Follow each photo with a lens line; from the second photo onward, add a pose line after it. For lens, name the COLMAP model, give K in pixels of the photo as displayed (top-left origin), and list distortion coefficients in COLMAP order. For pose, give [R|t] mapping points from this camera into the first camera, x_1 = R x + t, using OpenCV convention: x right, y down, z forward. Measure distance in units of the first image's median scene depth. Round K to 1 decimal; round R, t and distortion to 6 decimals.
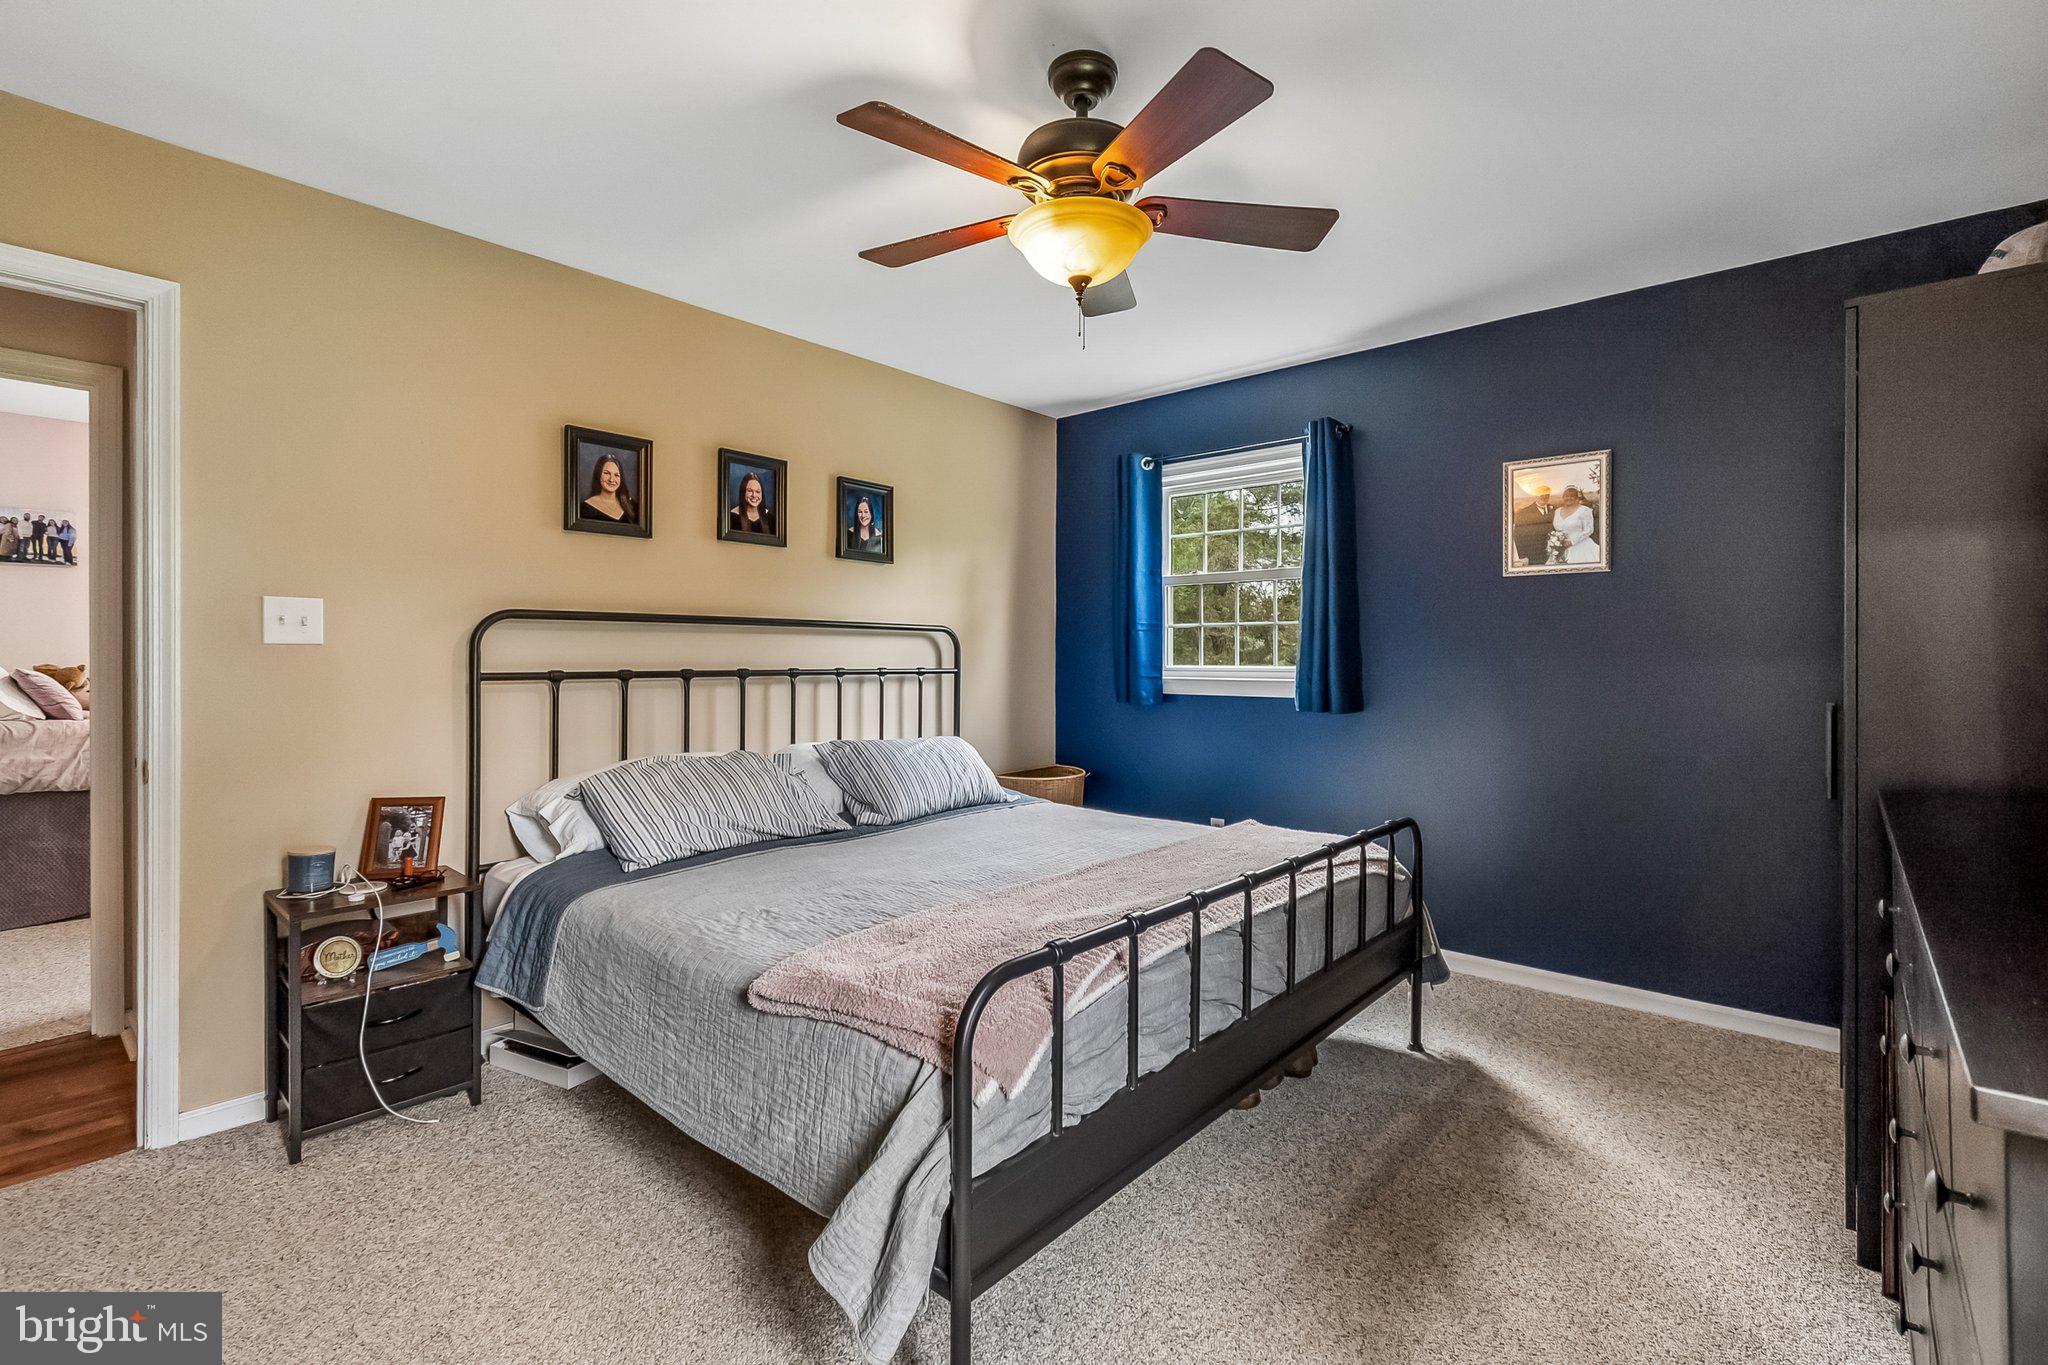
lens RADIAL K [[913.3, 0, 1036.0], [0, 913.3, 668.8], [0, 0, 1]] dist [0.013019, -0.007287]
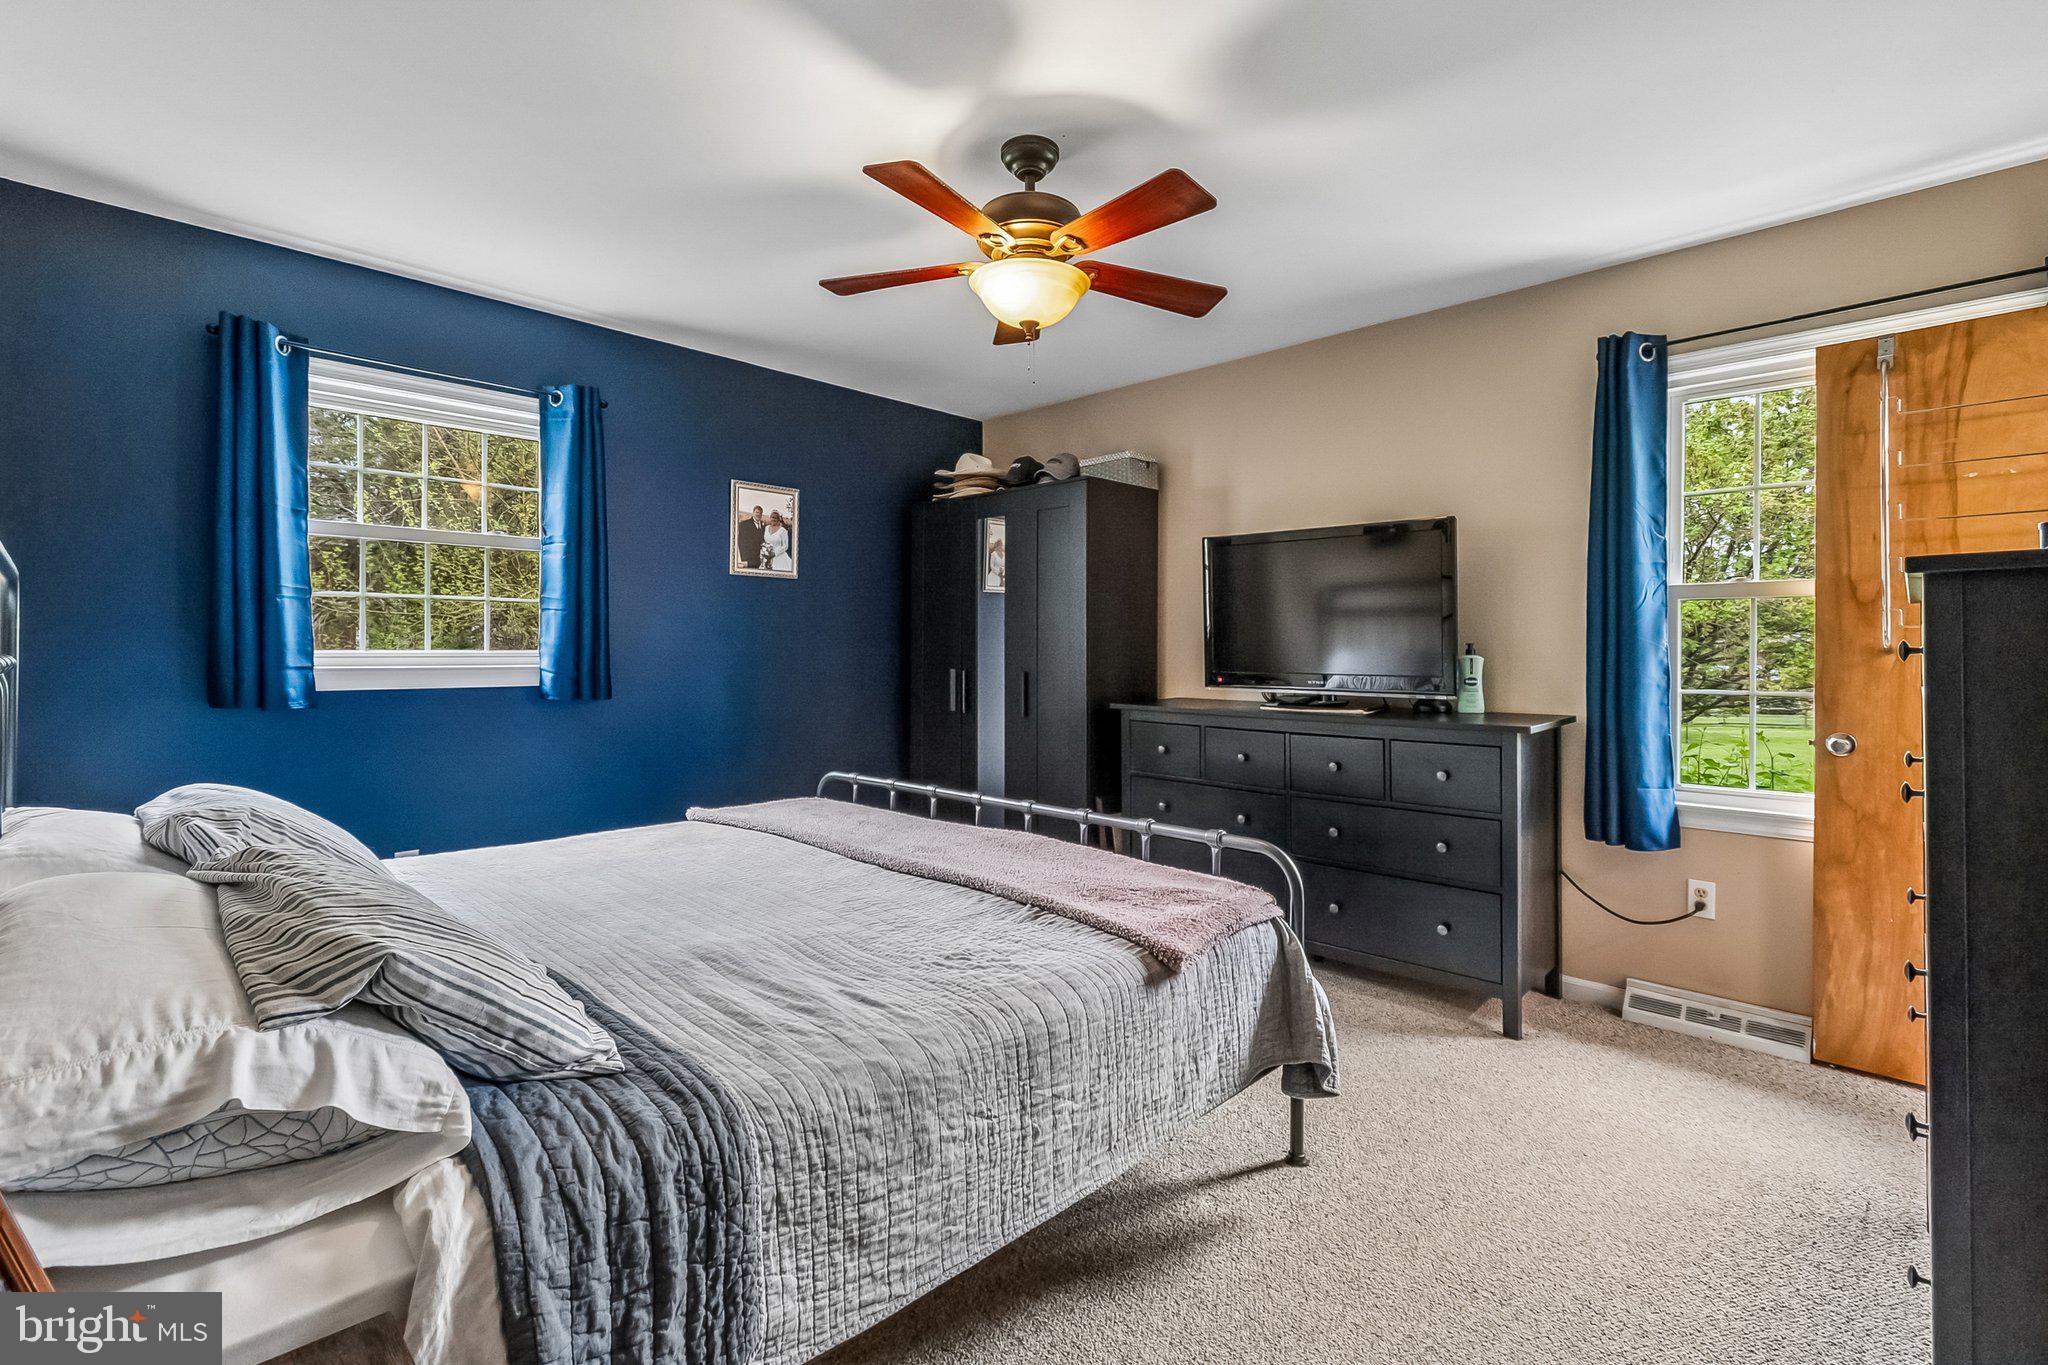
lens RADIAL K [[913.3, 0, 1036.0], [0, 913.3, 668.8], [0, 0, 1]] dist [0.013019, -0.007287]
pose [[0.063702, -0.025795, 0.997636, -0.670659], [0.003471, 0.999666, 0.025626, -0.007158], [-0.997963, 0.001830, 0.063770, 0.537399]]
